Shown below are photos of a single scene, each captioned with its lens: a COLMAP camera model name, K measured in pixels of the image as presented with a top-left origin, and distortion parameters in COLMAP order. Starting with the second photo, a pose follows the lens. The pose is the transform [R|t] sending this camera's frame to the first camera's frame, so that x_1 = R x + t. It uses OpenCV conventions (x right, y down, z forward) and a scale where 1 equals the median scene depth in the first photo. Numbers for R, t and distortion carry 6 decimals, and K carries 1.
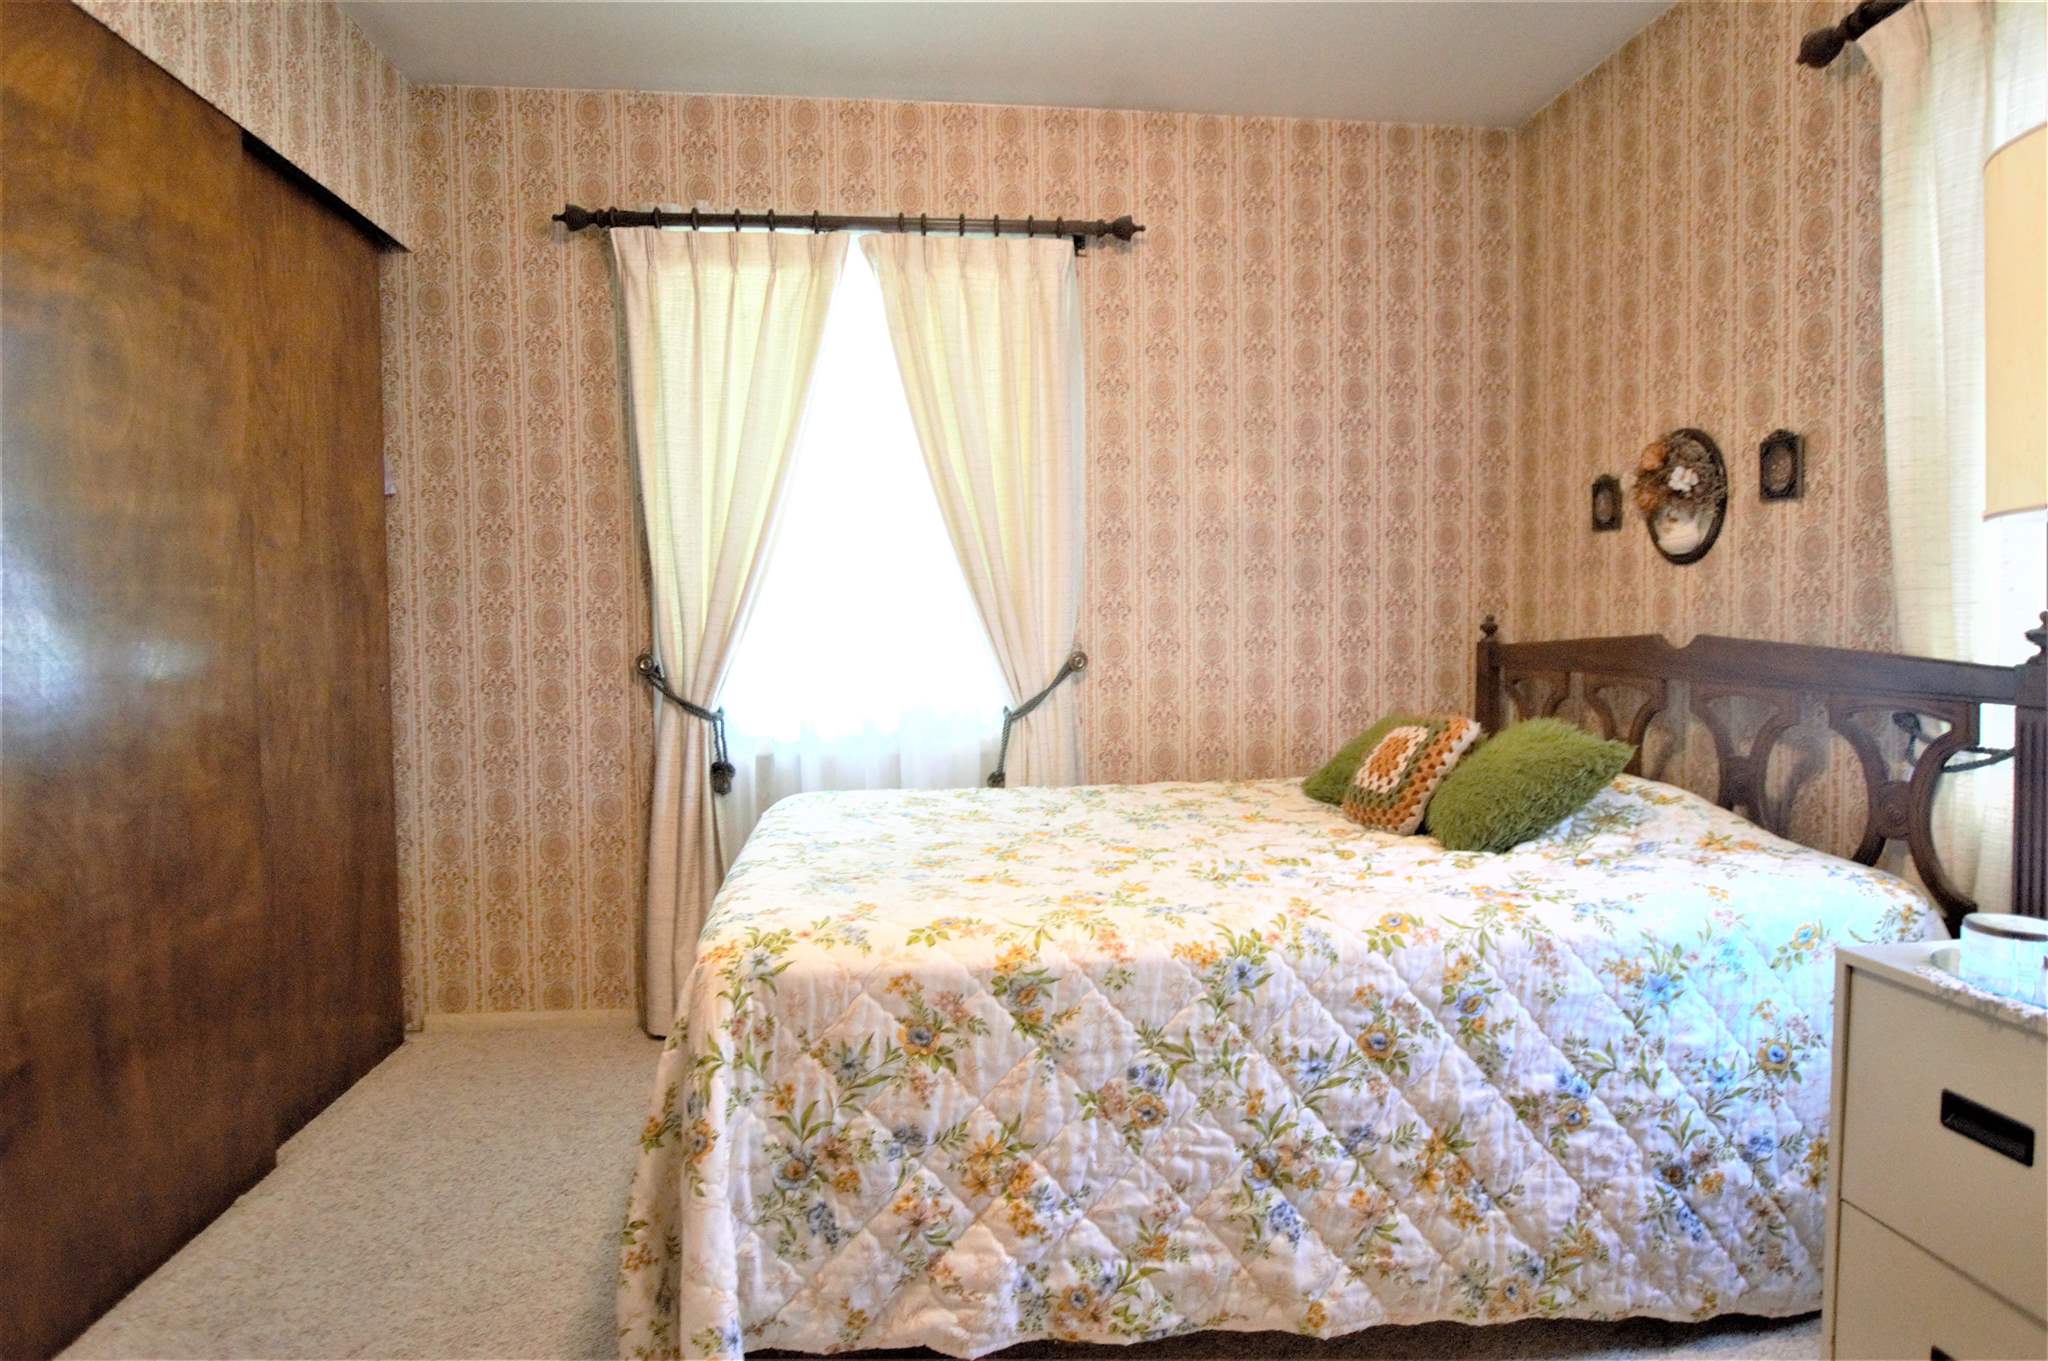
lens RADIAL K [[1096.5, 0, 1026.1], [0, 1096.5, 666.6], [0, 0, 1]] dist [-0.030193, 0.013881]
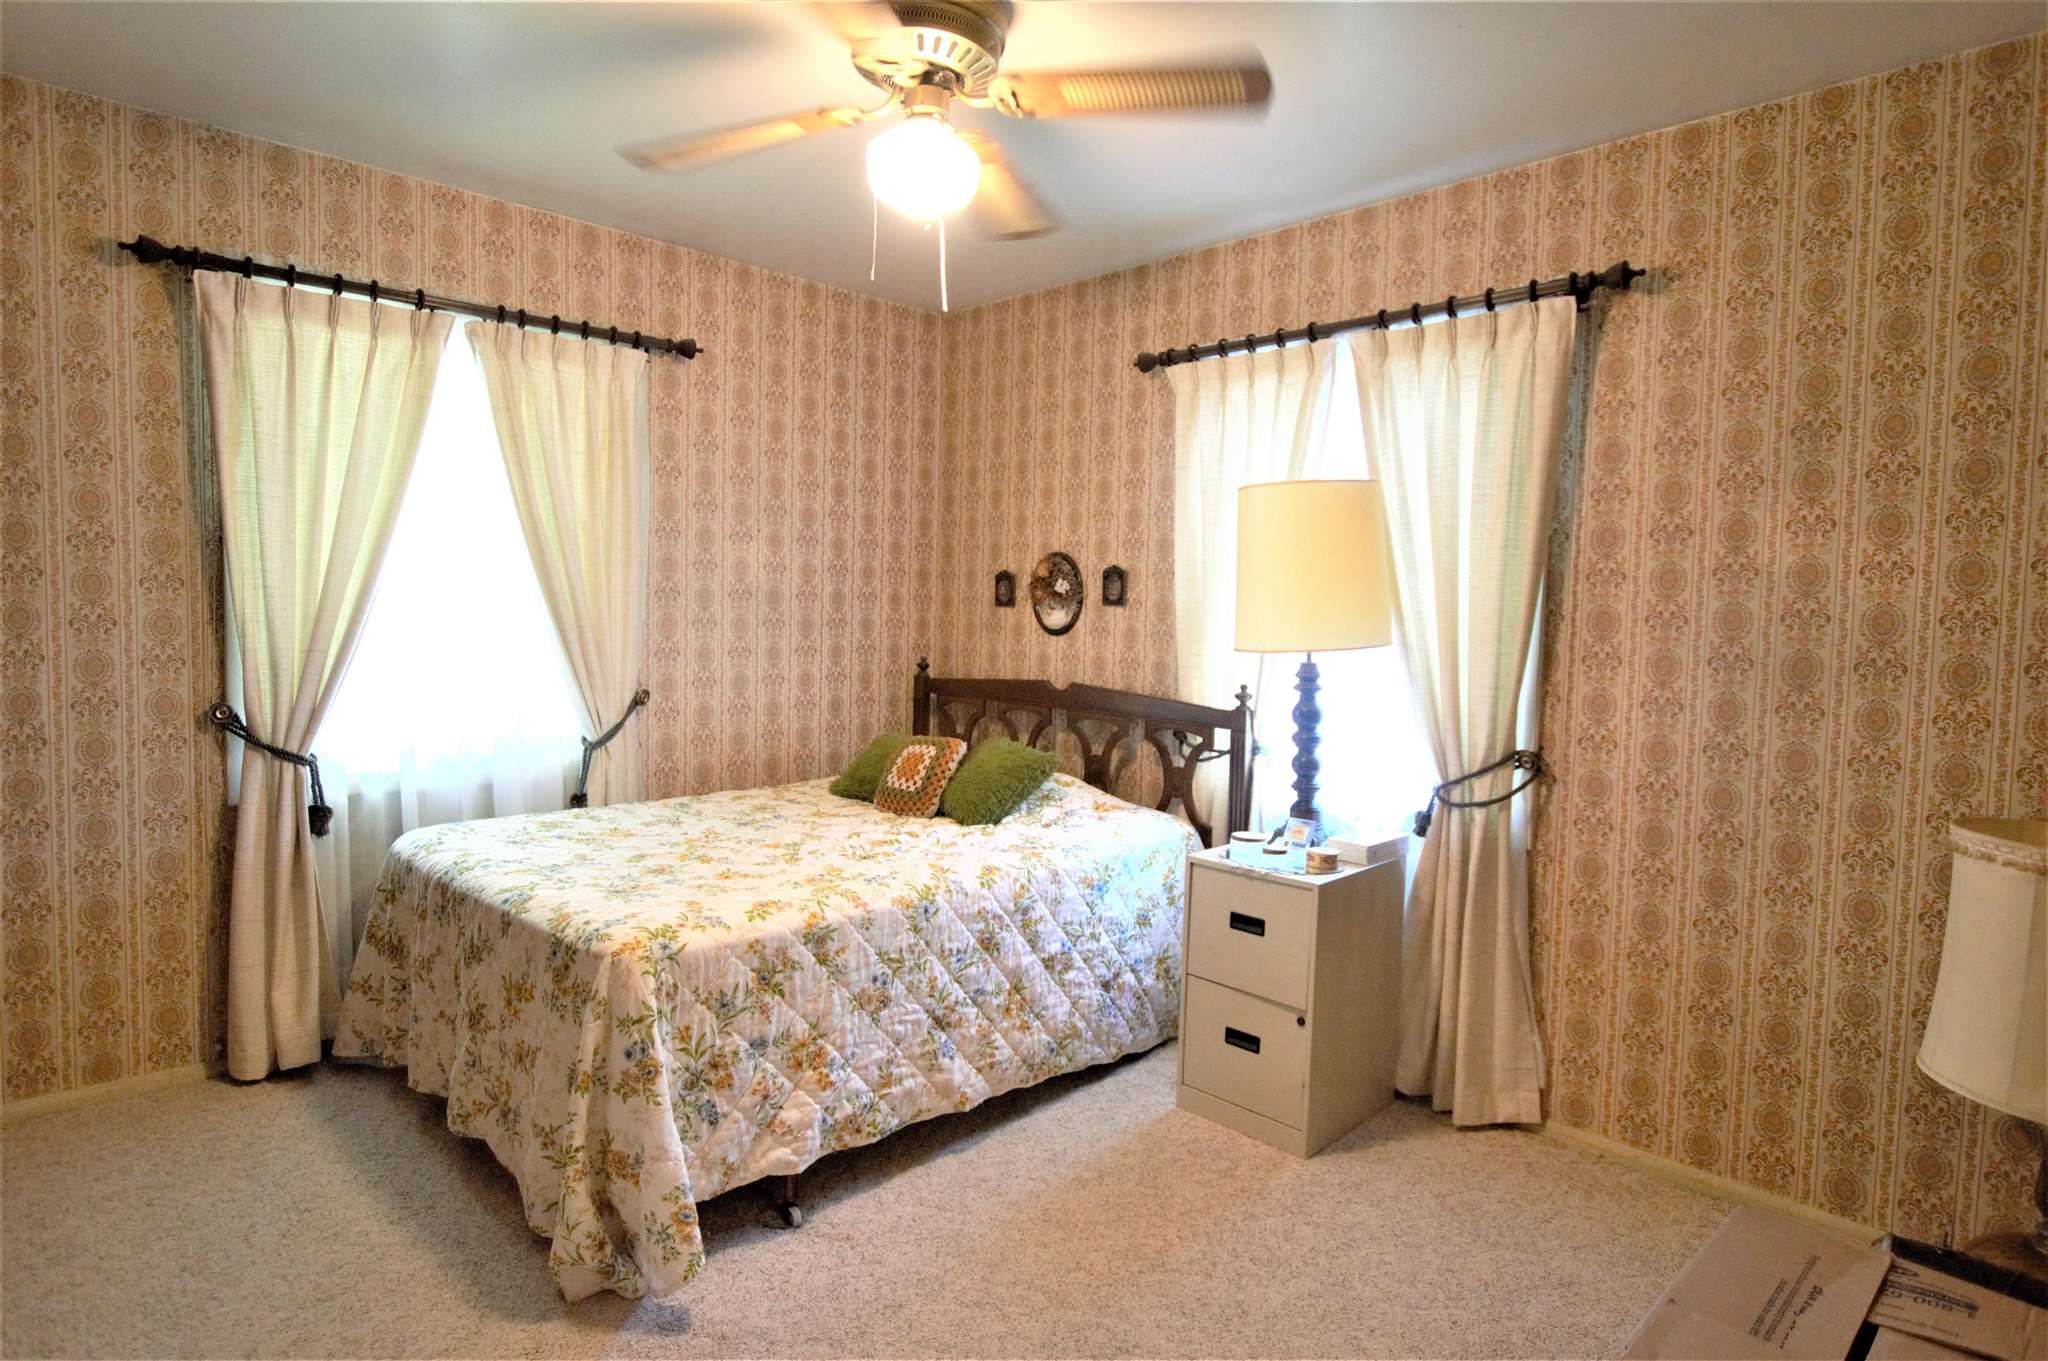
lens RADIAL K [[1096.5, 0, 1026.1], [0, 1096.5, 666.6], [0, 0, 1]] dist [-0.030193, 0.013881]
pose [[0.783010, -0.006952, 0.621971, -0.511797], [-0.008327, 0.999731, 0.021657, -0.094229], [-0.621954, -0.022137, 0.782741, -0.291024]]
